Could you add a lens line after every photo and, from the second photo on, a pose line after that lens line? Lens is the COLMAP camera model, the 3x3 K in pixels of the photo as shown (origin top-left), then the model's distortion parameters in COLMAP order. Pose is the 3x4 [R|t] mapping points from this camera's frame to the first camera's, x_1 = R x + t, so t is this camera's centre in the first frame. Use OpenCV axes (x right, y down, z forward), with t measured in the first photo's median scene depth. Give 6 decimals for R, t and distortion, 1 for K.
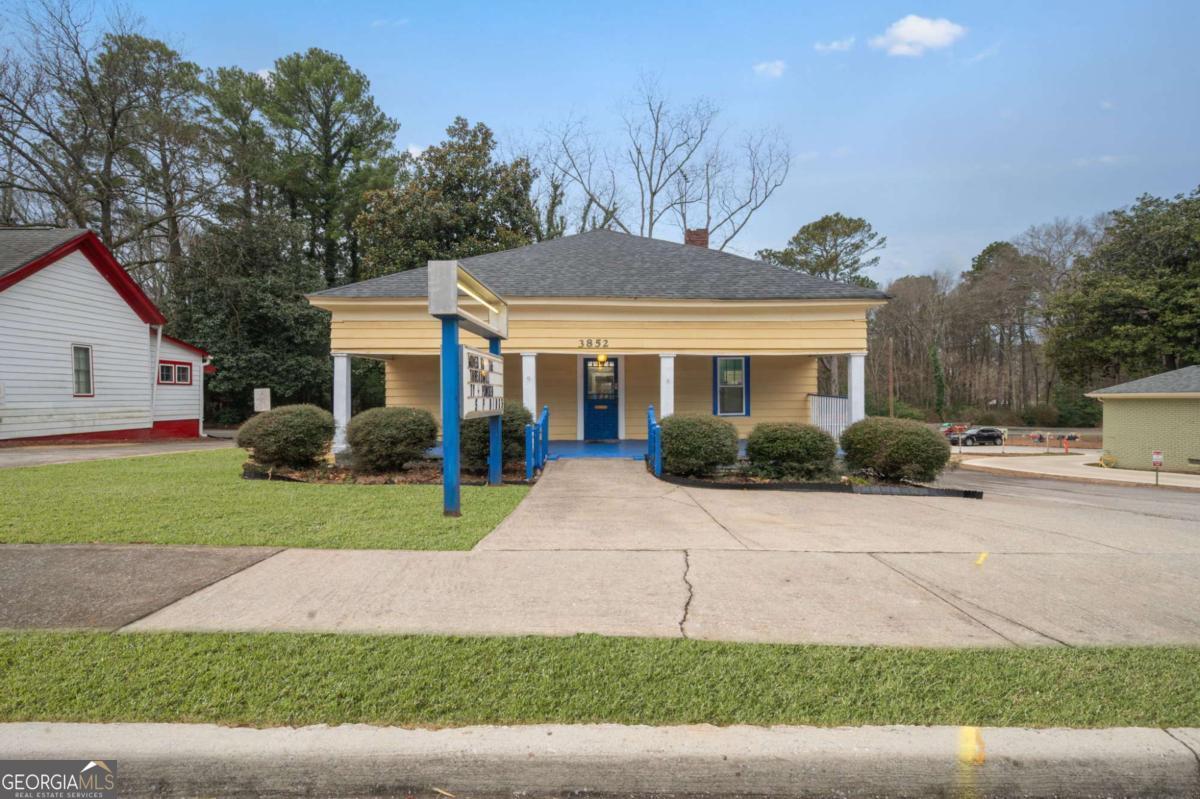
lens RADIAL K [[492.4, 0, 602.2], [0, 492.4, 404.2], [0, 0, 1]] dist [-0.001730, -0.000256]
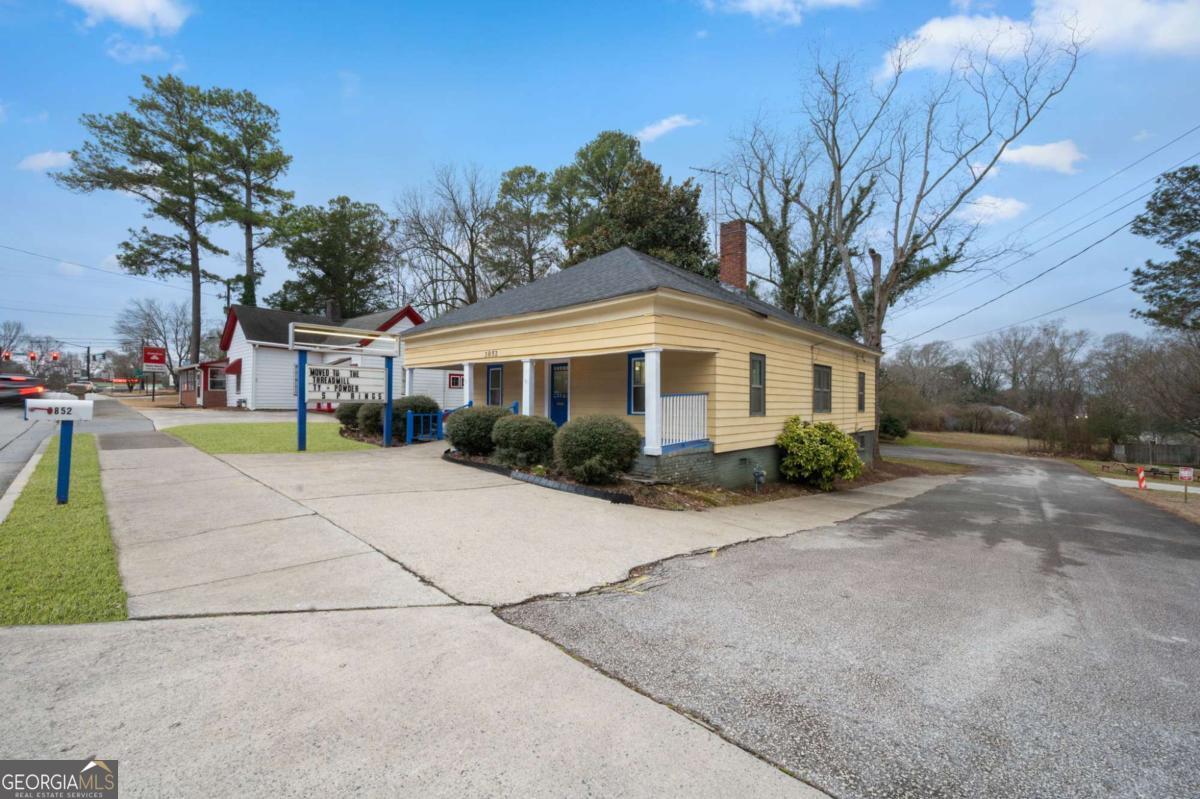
lens RADIAL K [[492.4, 0, 601.3], [0, 492.4, 394.0], [0, 0, 1]] dist [-0.001730, -0.000256]
pose [[0.726318, -0.000518, -0.687359, 0.908590], [-0.020377, 0.999544, -0.022285, 0.008330], [0.687057, 0.030192, 0.725976, 0.182910]]
